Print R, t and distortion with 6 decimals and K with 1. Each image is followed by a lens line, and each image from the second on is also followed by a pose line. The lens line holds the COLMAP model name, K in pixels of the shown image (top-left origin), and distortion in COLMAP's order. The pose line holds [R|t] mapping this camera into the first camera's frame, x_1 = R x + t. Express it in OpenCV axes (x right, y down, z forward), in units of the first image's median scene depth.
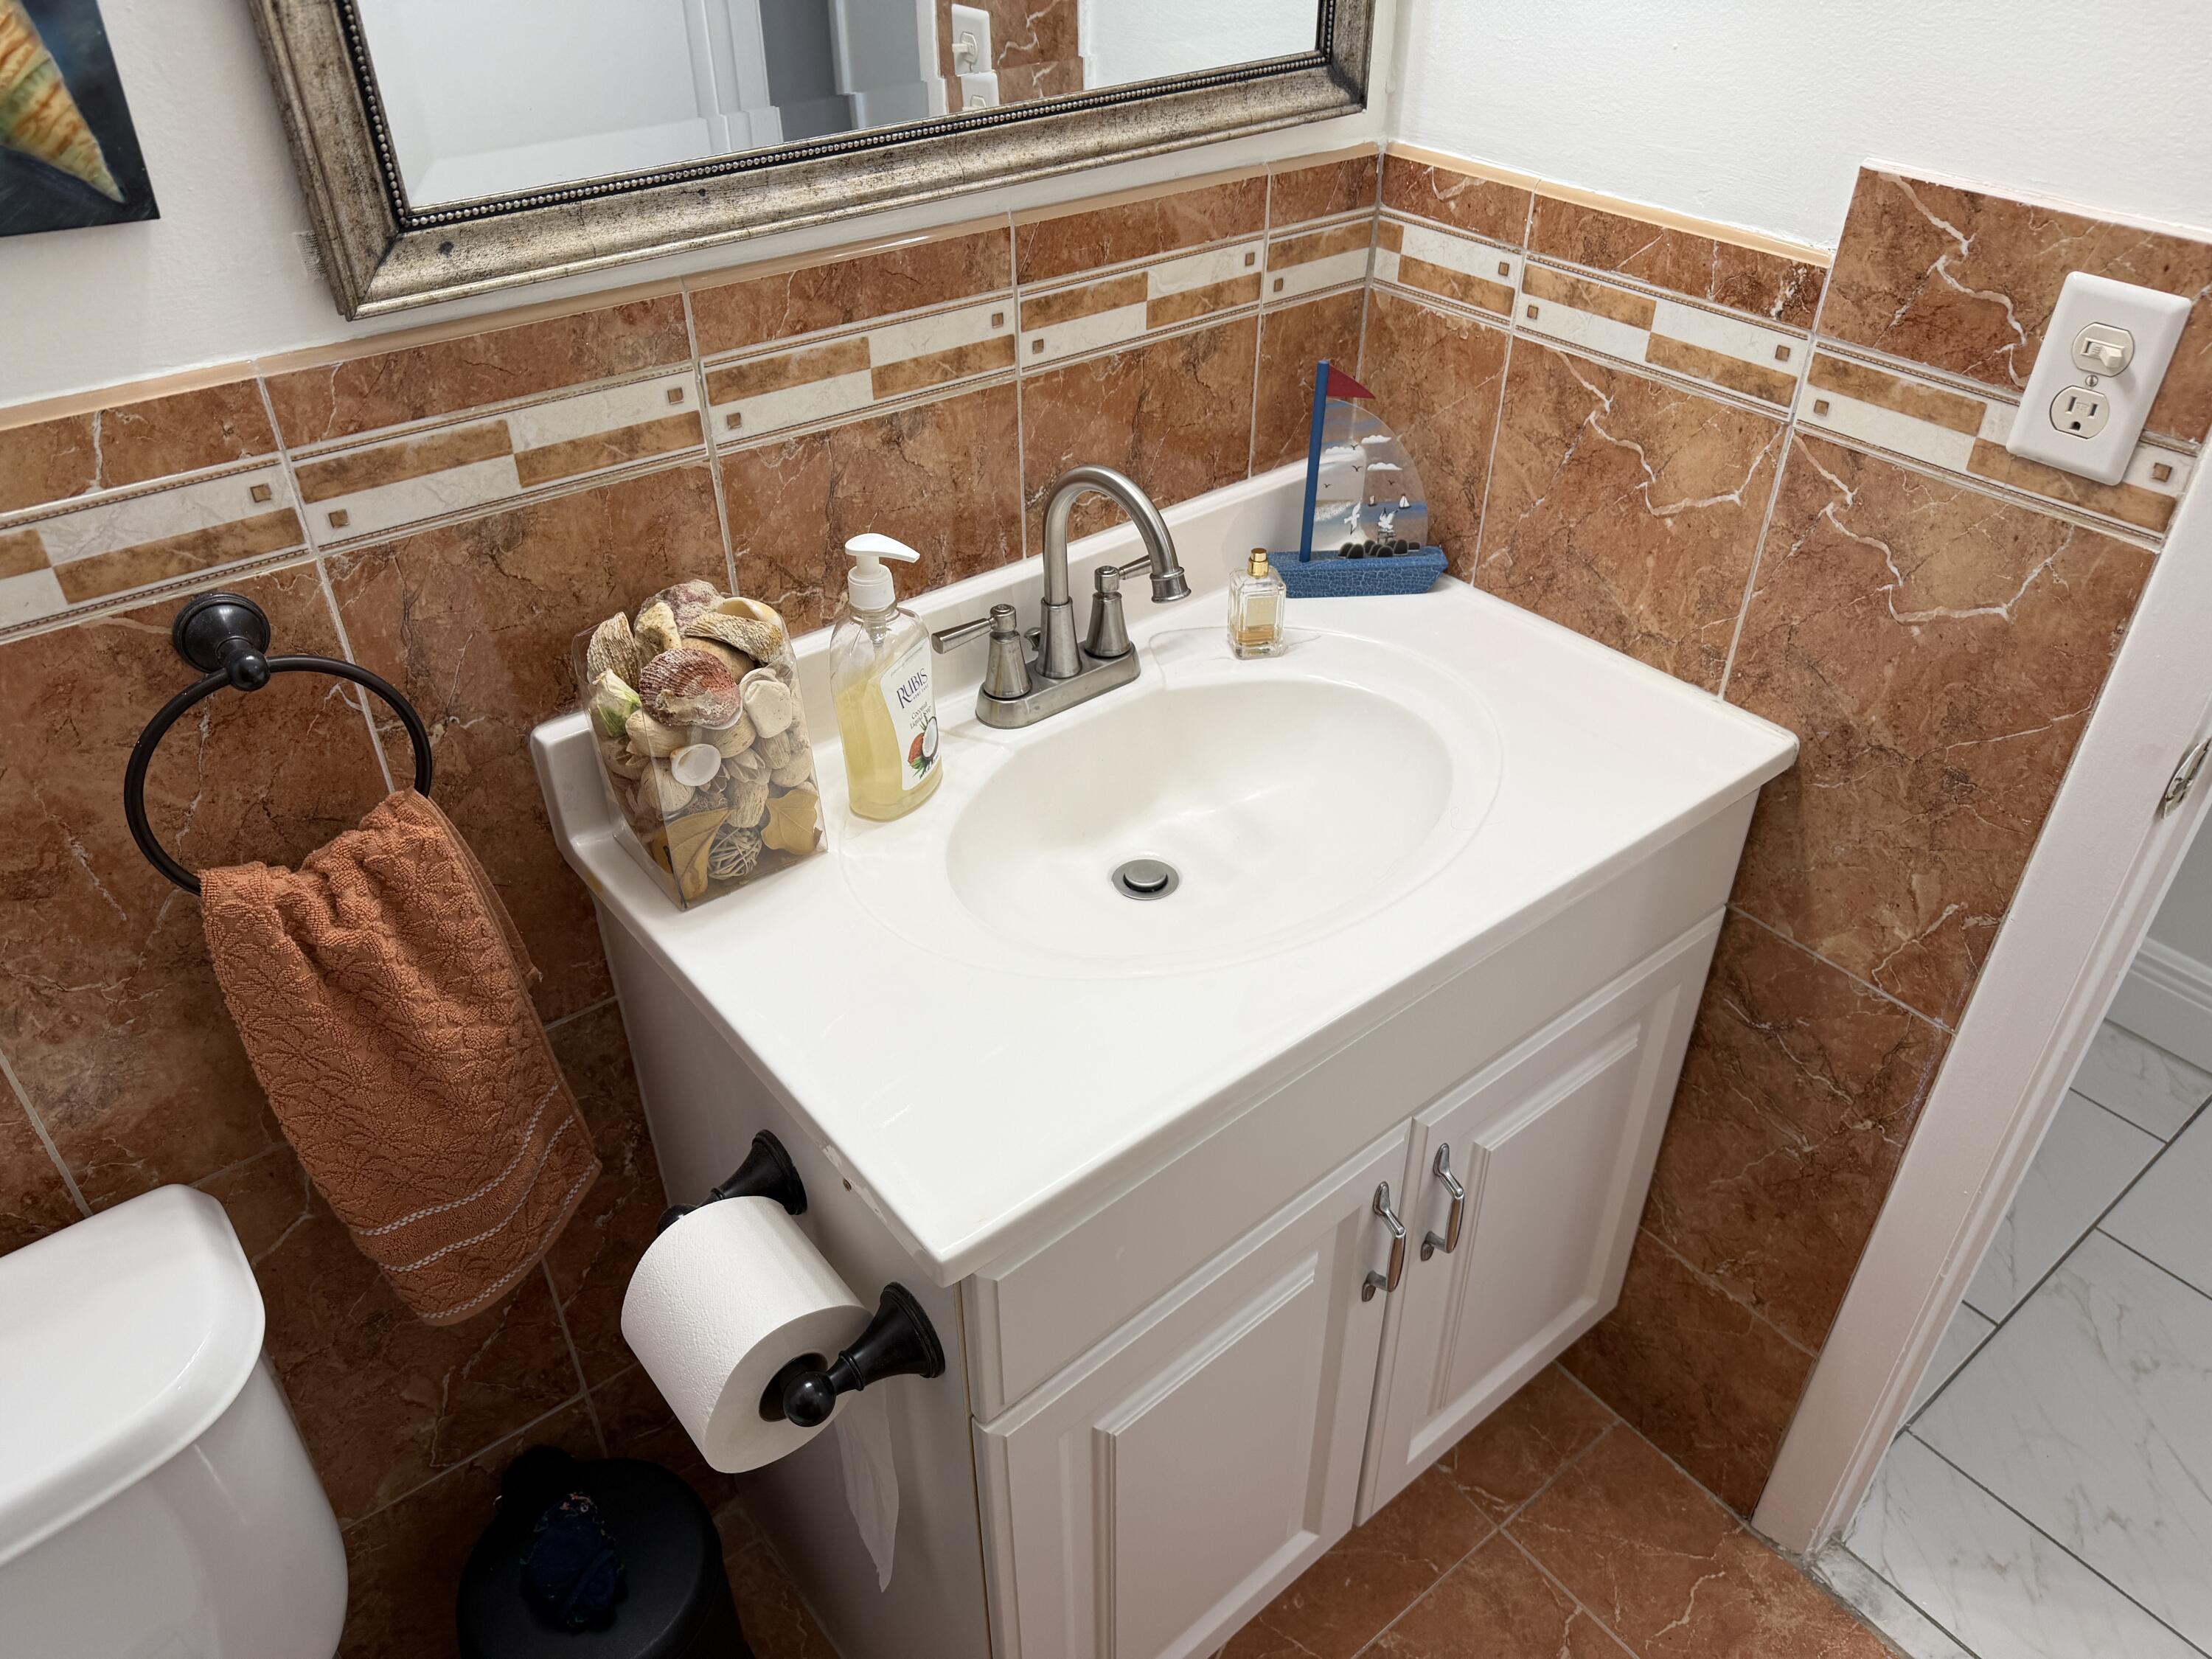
lens RADIAL K [[1576.8, 0, 1109.5], [0, 1576.8, 820.7], [0, 0, 1]] dist [0.071076, -0.085740]
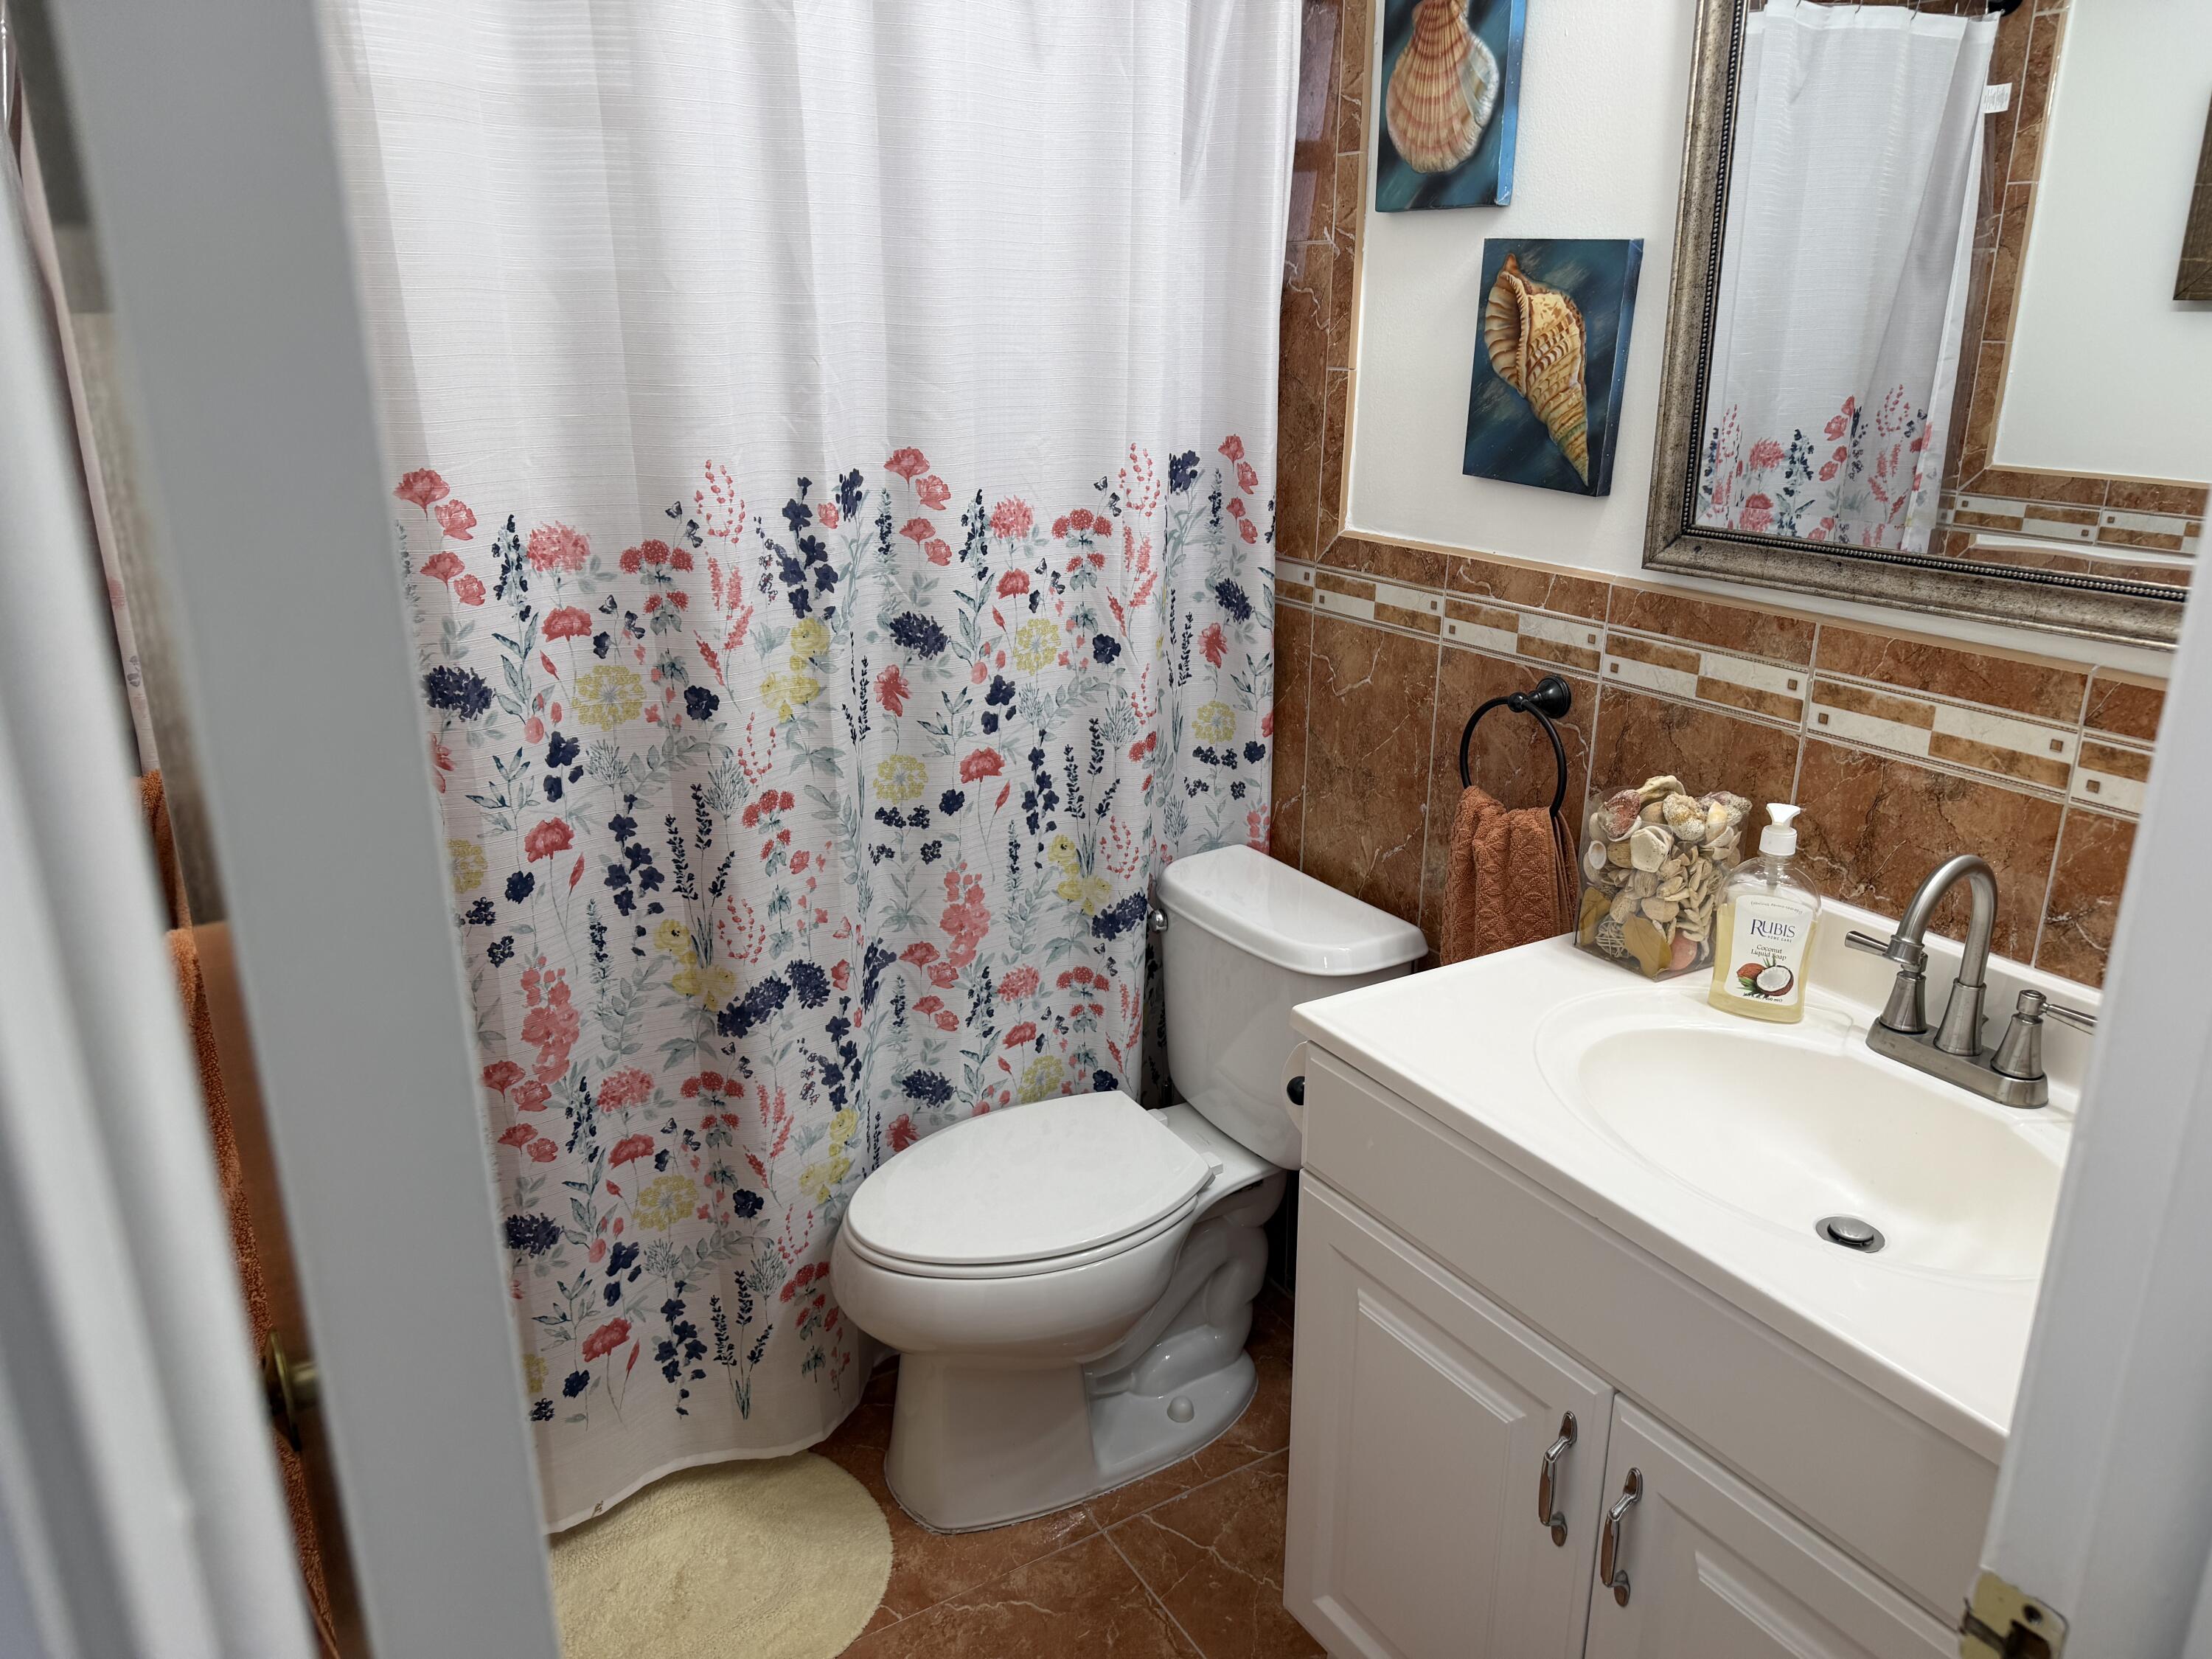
lens RADIAL K [[1576.8, 0, 1111.2], [0, 1576.8, 824.5], [0, 0, 1]] dist [0.071076, -0.085740]
pose [[-0.128449, 0.321715, -0.938083, 1.209127], [-0.564554, 0.753967, 0.335875, -0.299405], [0.815340, 0.572741, 0.084779, 0.415386]]
